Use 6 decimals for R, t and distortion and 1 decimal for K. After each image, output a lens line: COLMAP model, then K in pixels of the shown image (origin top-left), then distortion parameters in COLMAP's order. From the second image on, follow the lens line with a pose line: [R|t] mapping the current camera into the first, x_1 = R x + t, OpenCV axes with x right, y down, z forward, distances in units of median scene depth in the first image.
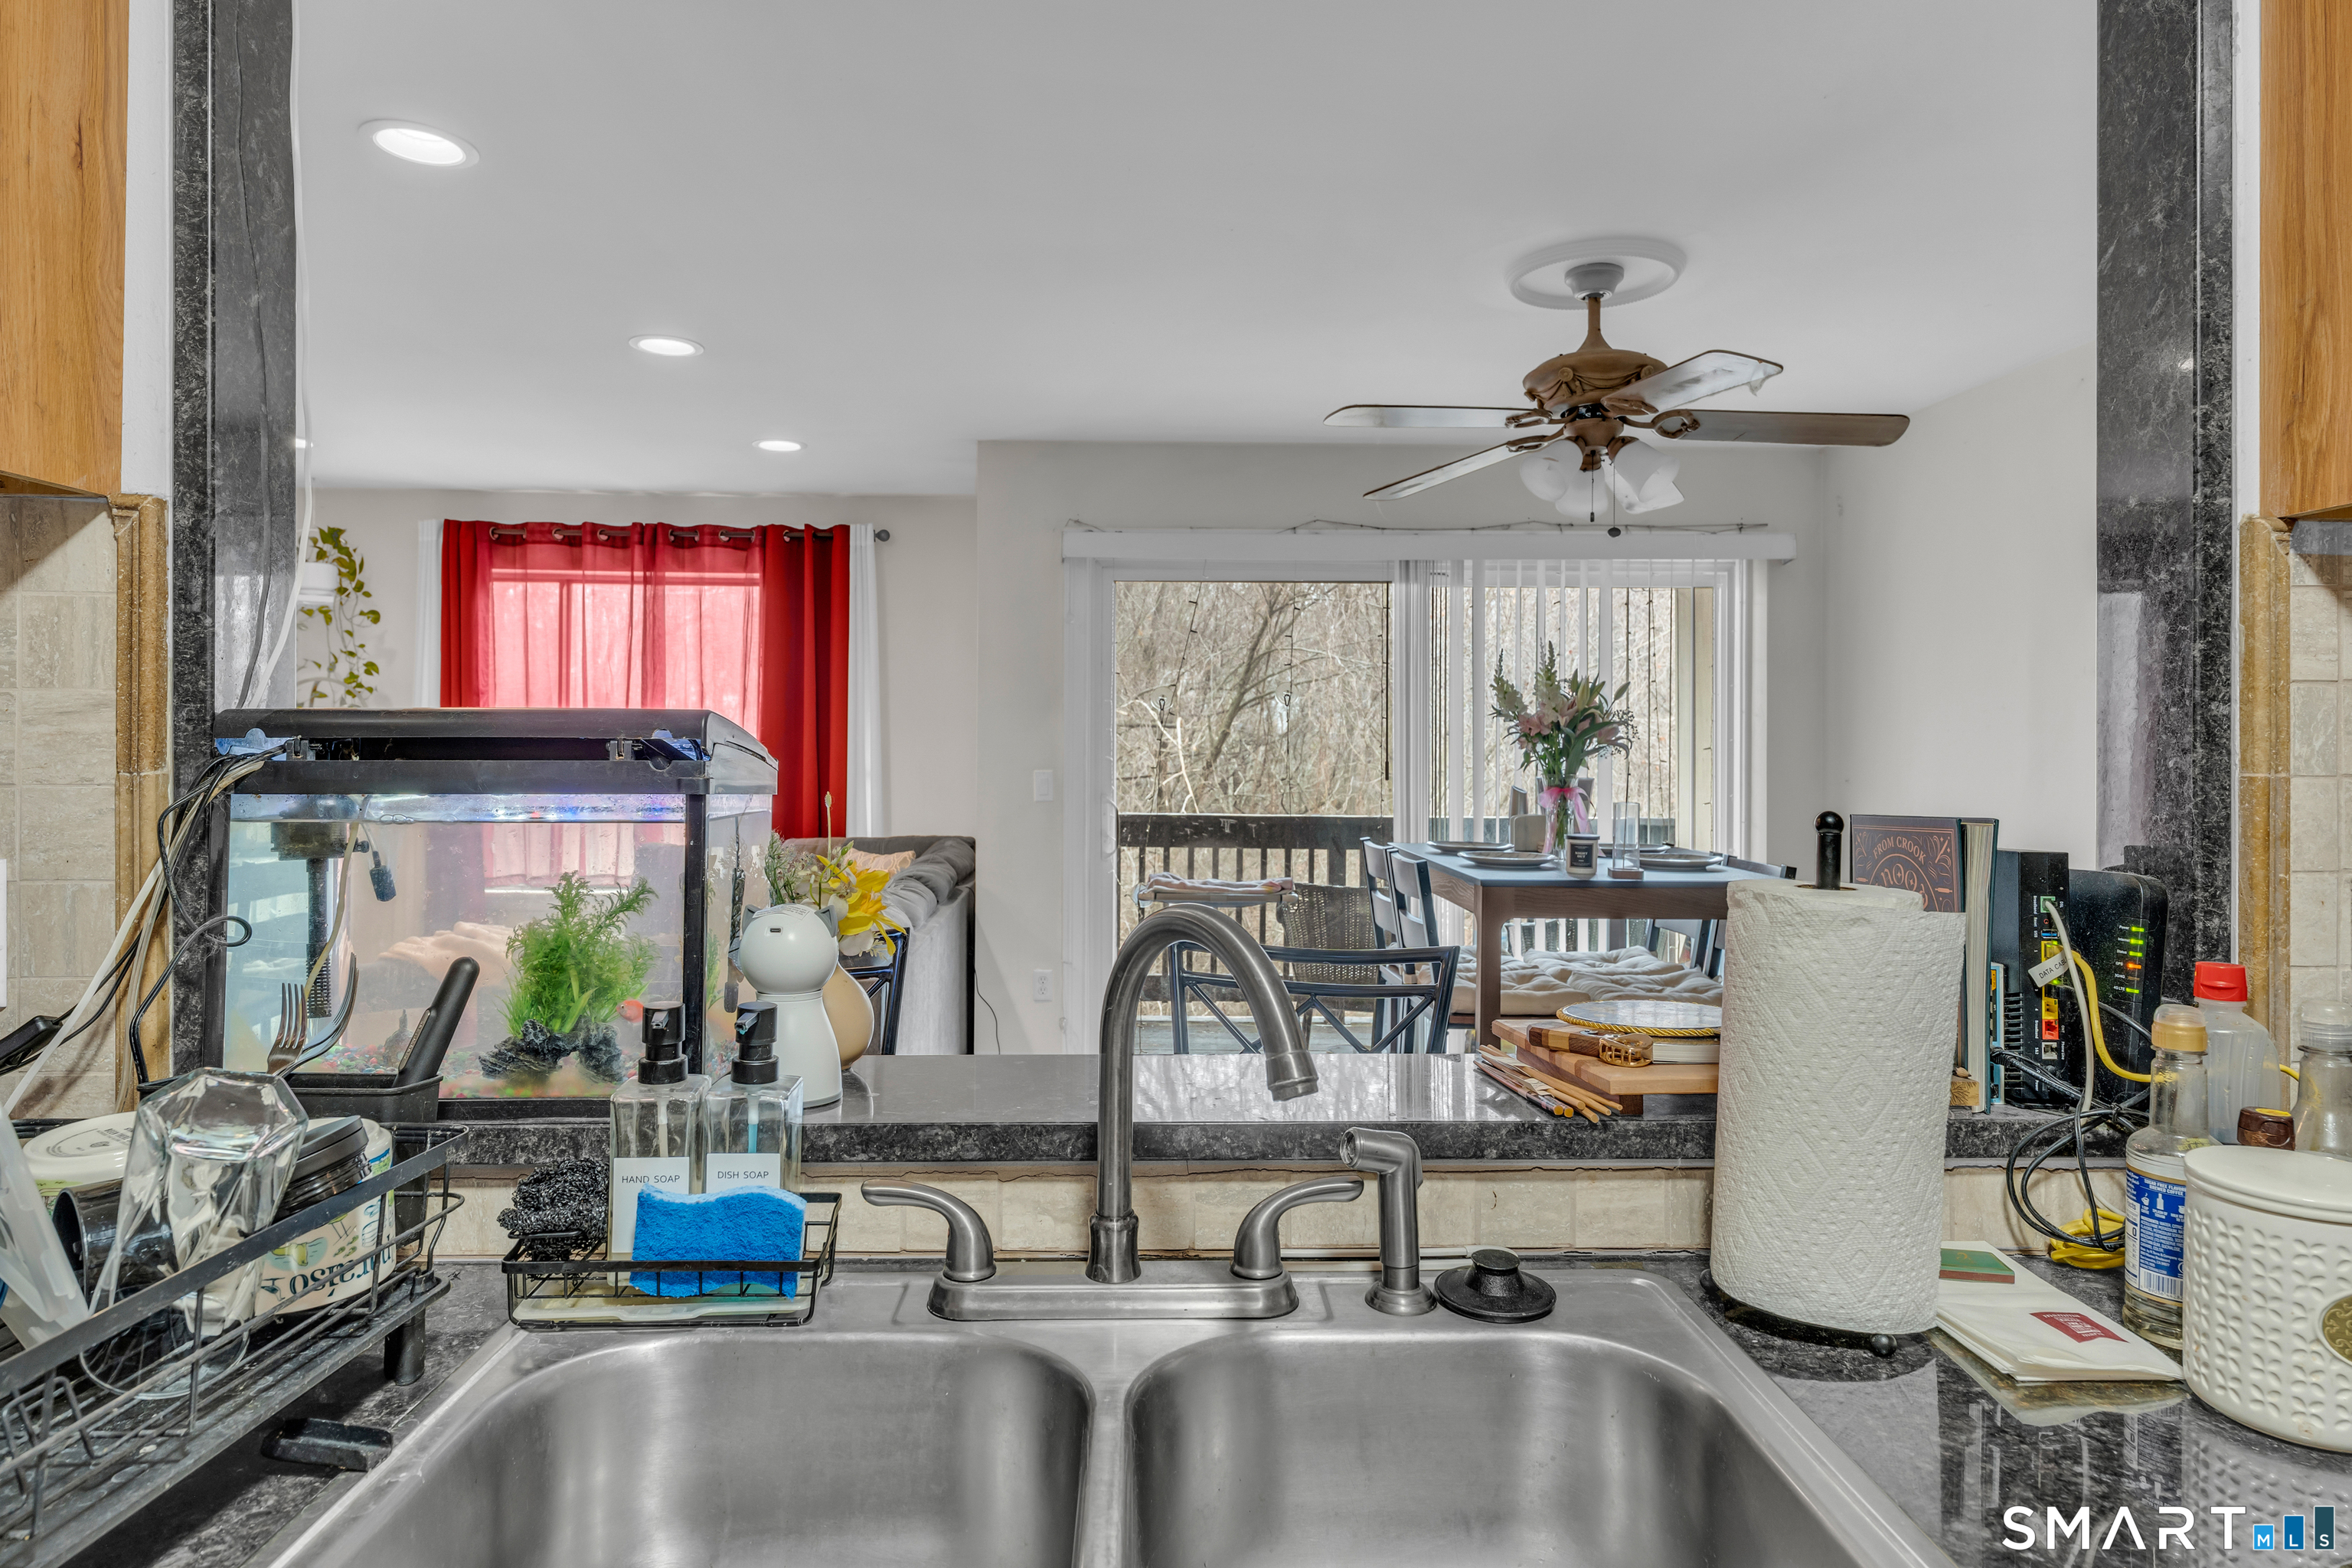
lens RADIAL K [[1372.8, 0, 1170.1], [0, 1372.8, 744.0], [0, 0, 1]] dist [0.000127, -0.000867]
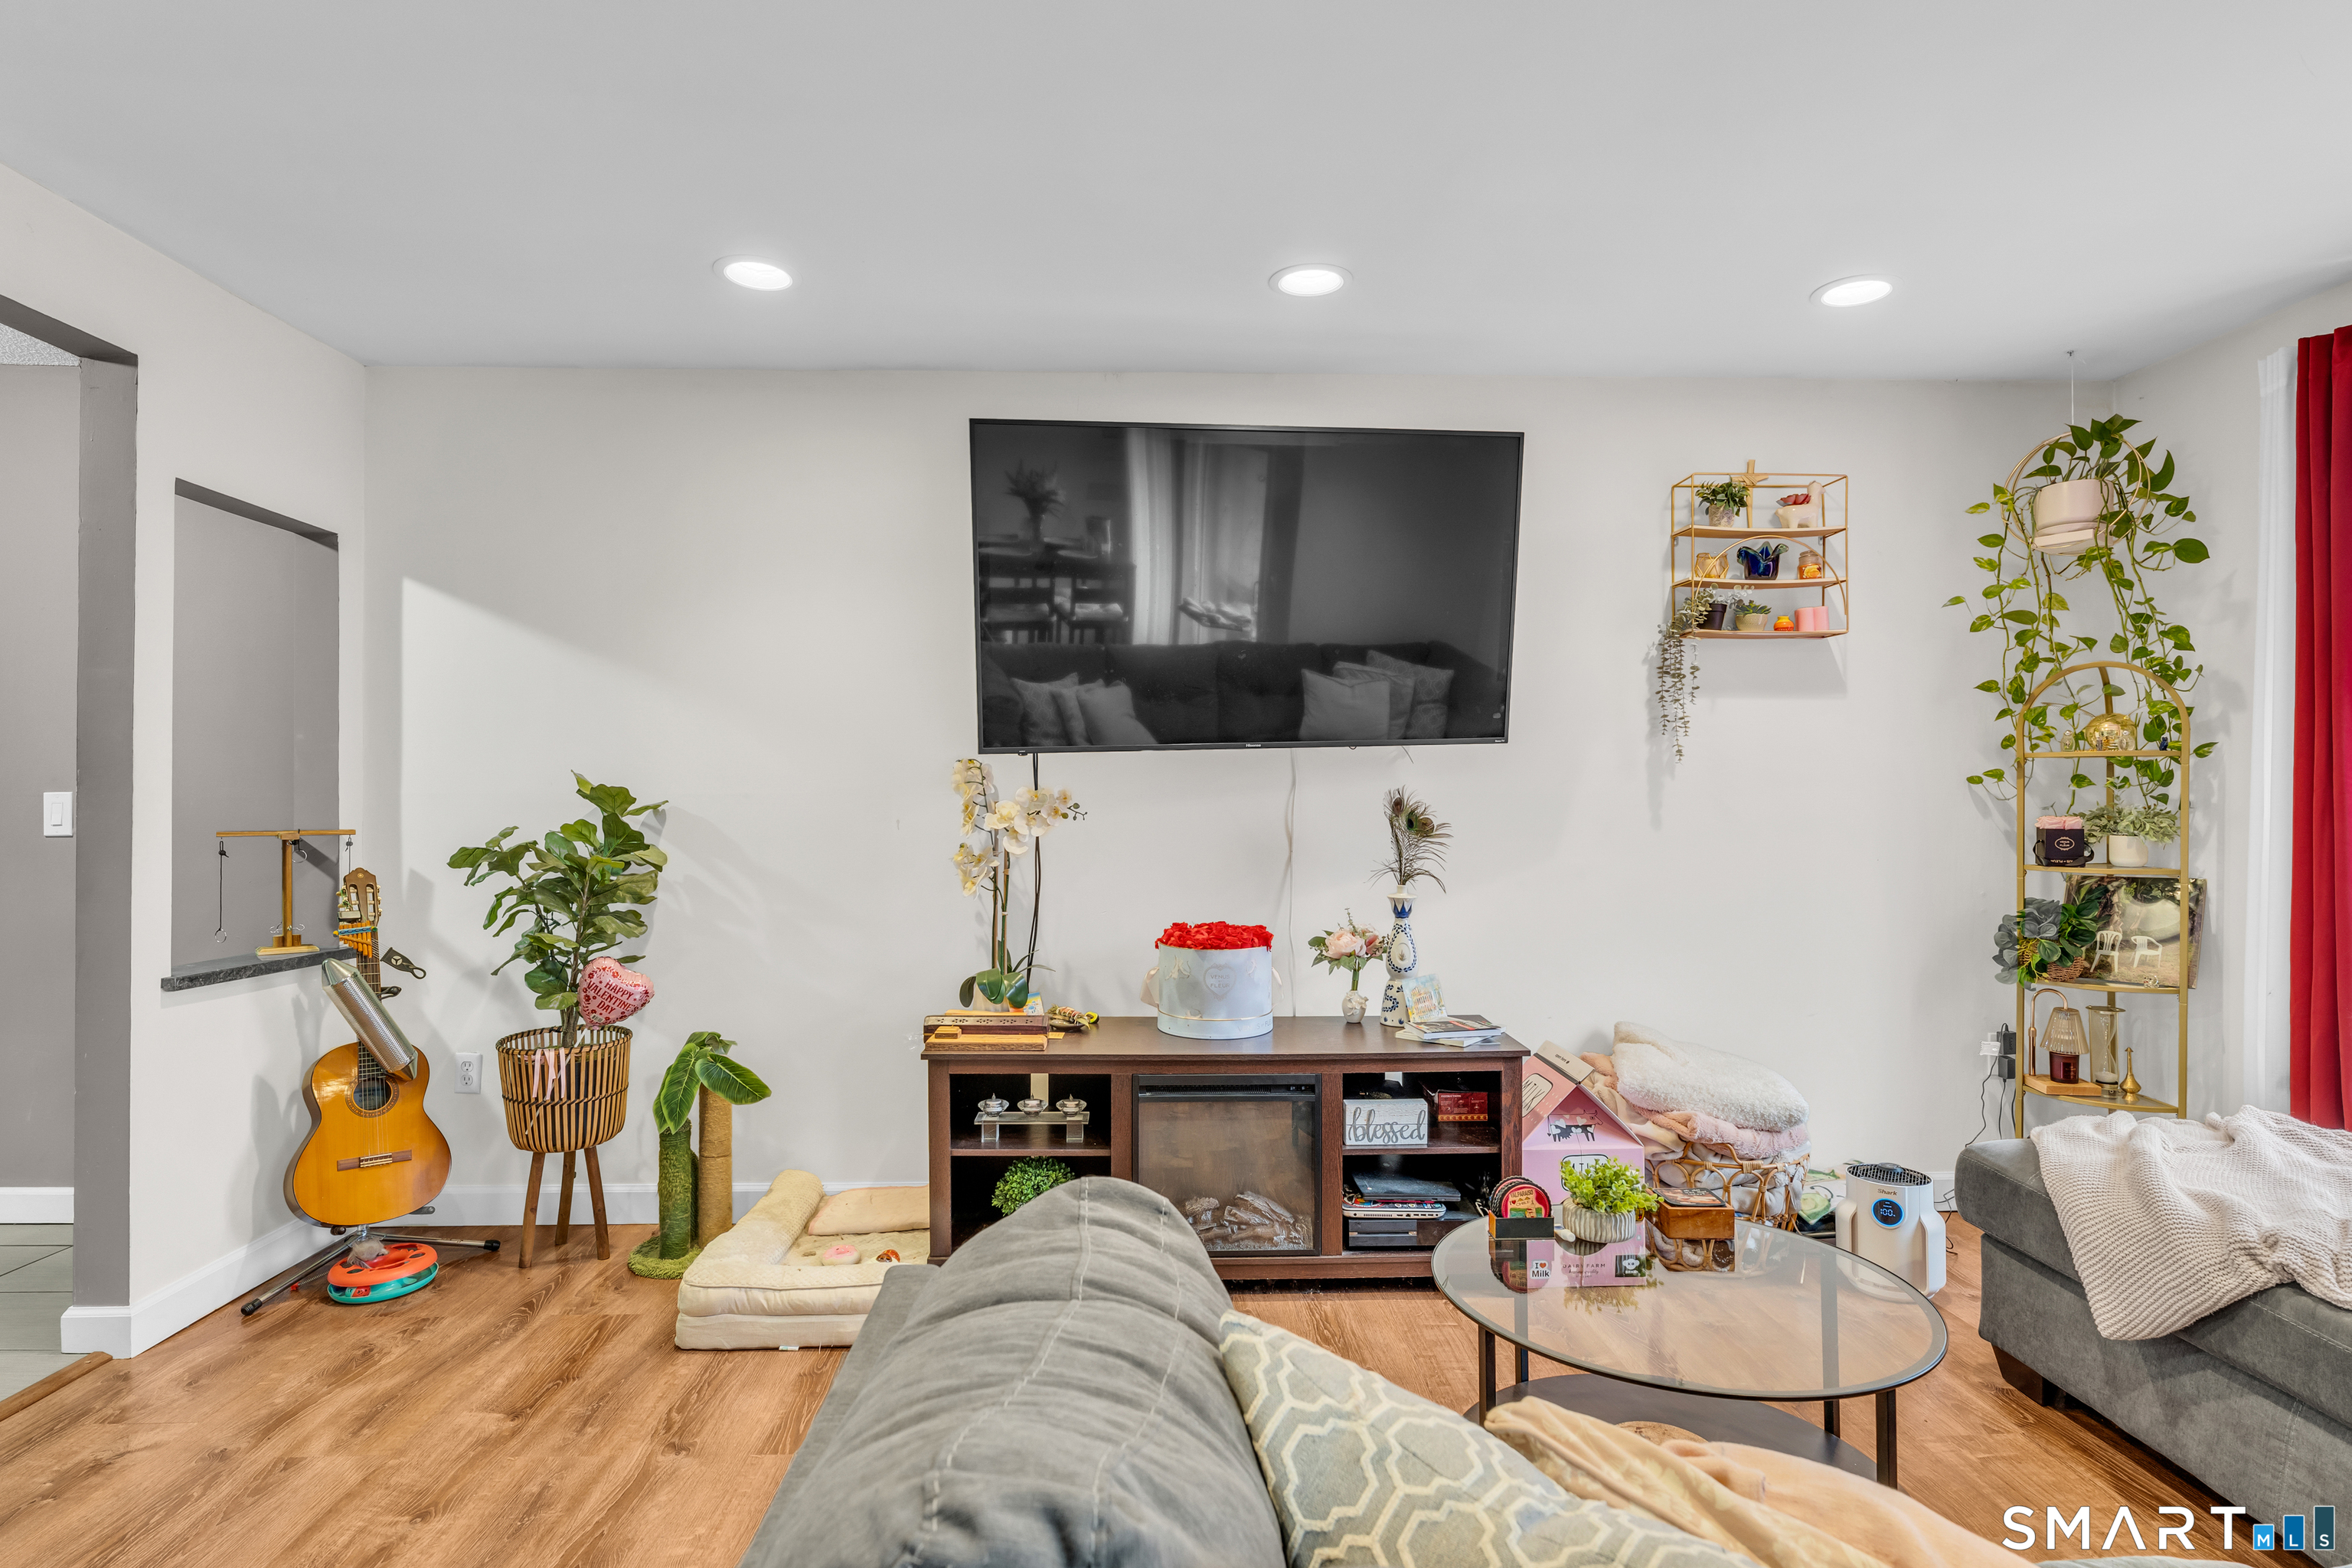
lens RADIAL K [[1208.6, 0, 1179.5], [0, 1208.6, 791.6], [0, 0, 1]] dist [-0.000517, -0.000426]
pose [[0.011590, -0.012652, -0.999853, -0.123250], [-0.003204, 0.999914, -0.012690, 0.037519], [0.999928, 0.003350, 0.011548, 1.075537]]
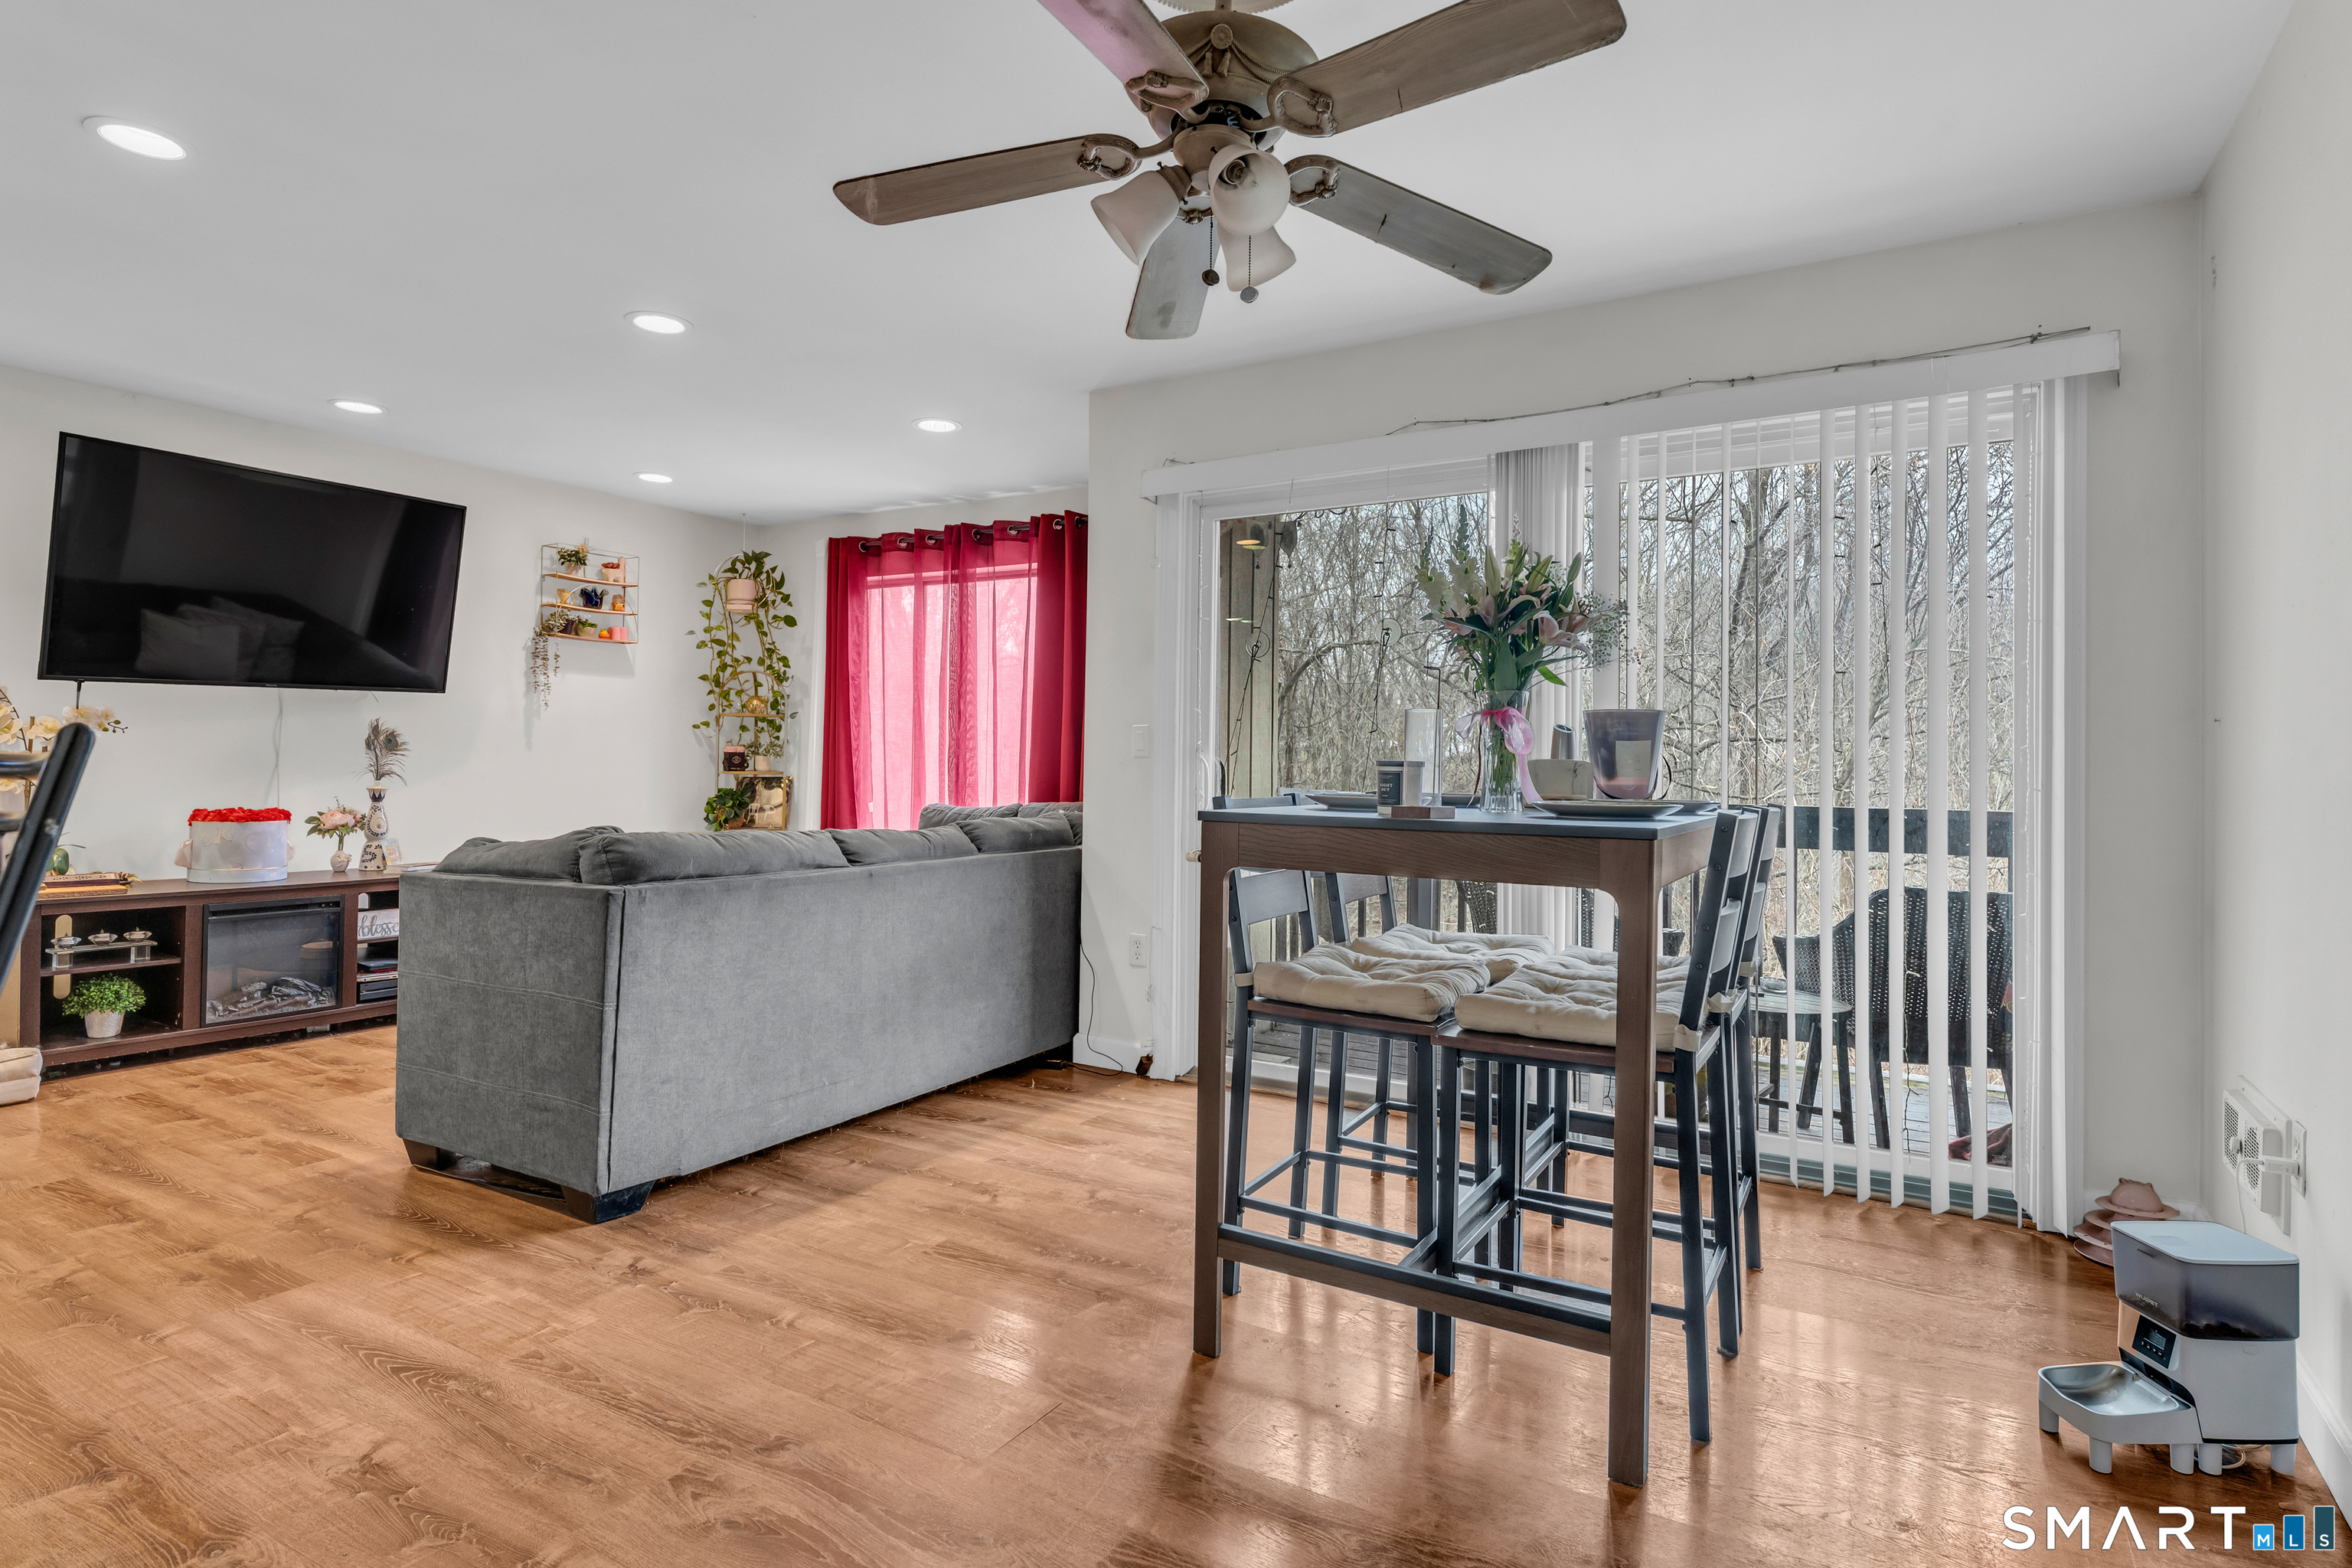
lens RADIAL K [[1228.7, 0, 1166.2], [0, 1228.7, 758.9], [0, 0, 1]] dist [0.001428, 0.000117]
pose [[0.840386, 0.000934, -0.541988, 0.621406], [-0.008927, 0.999887, -0.012118, 0.085437], [0.541915, 0.015022, 0.840299, 0.465909]]
